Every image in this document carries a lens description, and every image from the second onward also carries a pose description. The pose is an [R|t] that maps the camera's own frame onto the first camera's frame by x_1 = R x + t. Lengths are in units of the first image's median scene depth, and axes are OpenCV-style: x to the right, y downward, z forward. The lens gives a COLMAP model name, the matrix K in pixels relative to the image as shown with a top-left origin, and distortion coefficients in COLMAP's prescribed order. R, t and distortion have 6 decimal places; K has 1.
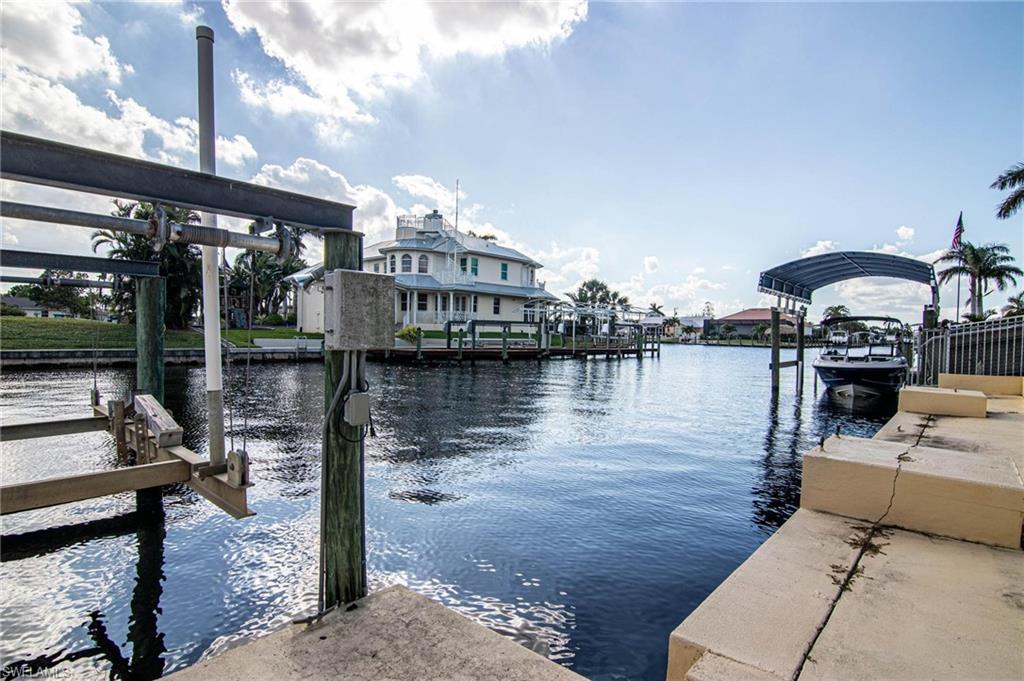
lens RADIAL K [[518.9, 0, 508.6], [0, 518.9, 344.2], [0, 0, 1]] dist [-0.015103, -0.002490]
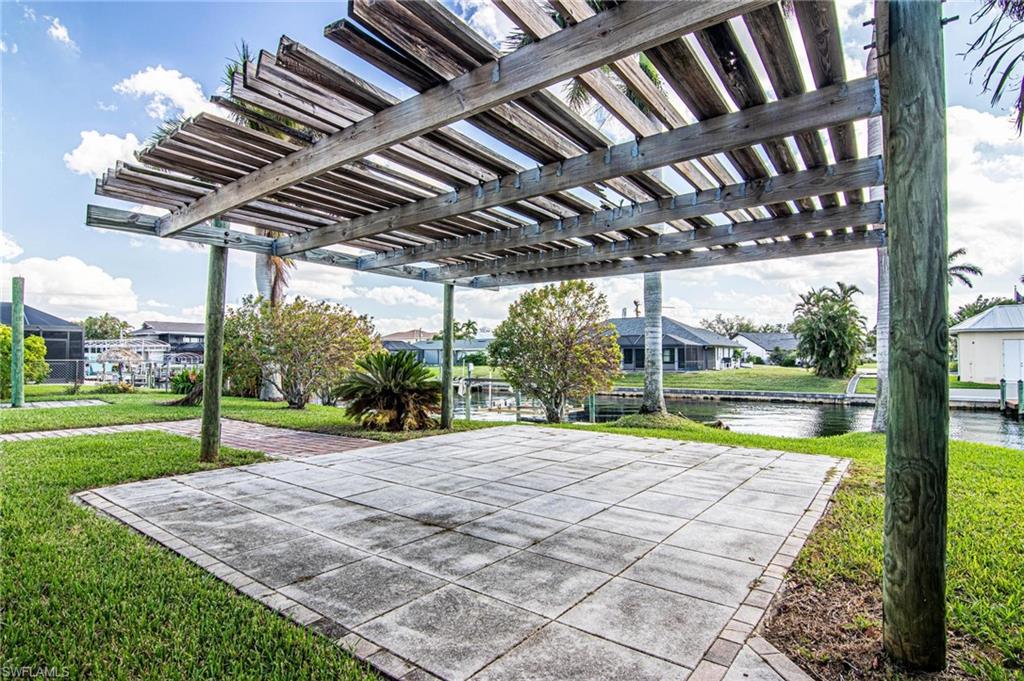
lens RADIAL K [[518.9, 0, 511.7], [0, 518.9, 346.0], [0, 0, 1]] dist [-0.015103, -0.002490]
pose [[0.096659, -0.046334, -0.994239, 0.539712], [-0.015569, 0.998723, -0.048056, -0.028337], [0.995196, 0.020125, 0.095814, -0.014014]]
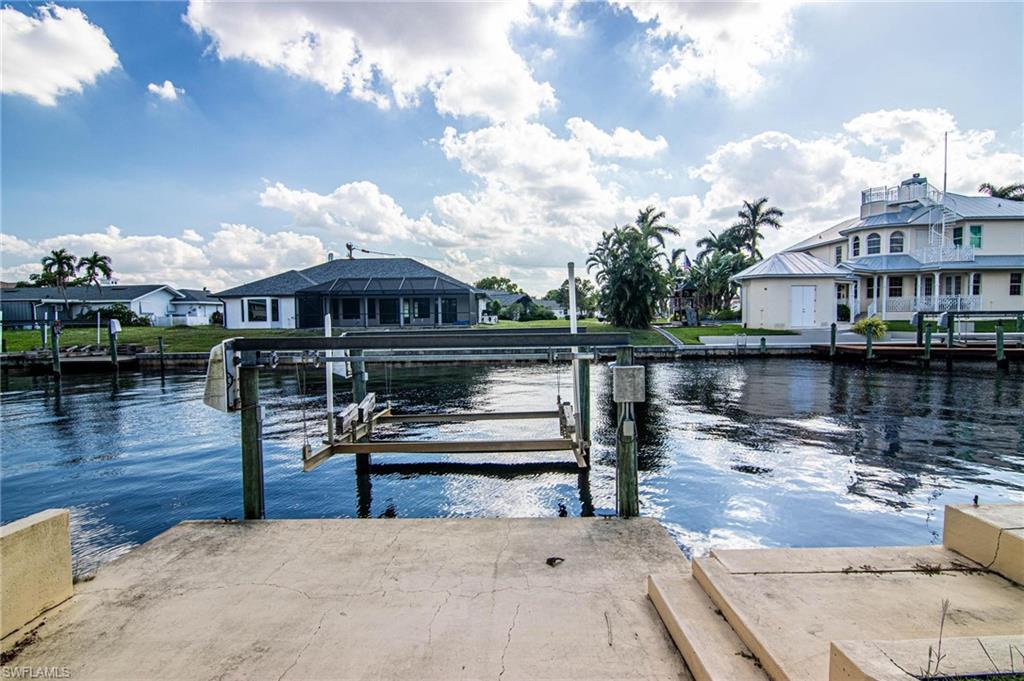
lens RADIAL K [[518.9, 0, 508.8], [0, 518.9, 345.4], [0, 0, 1]] dist [-0.015103, -0.002490]
pose [[0.658823, 0.010243, -0.752228, 0.074068], [0.013687, 0.999579, 0.025598, -0.020863], [0.752173, -0.027160, 0.658406, -0.058646]]
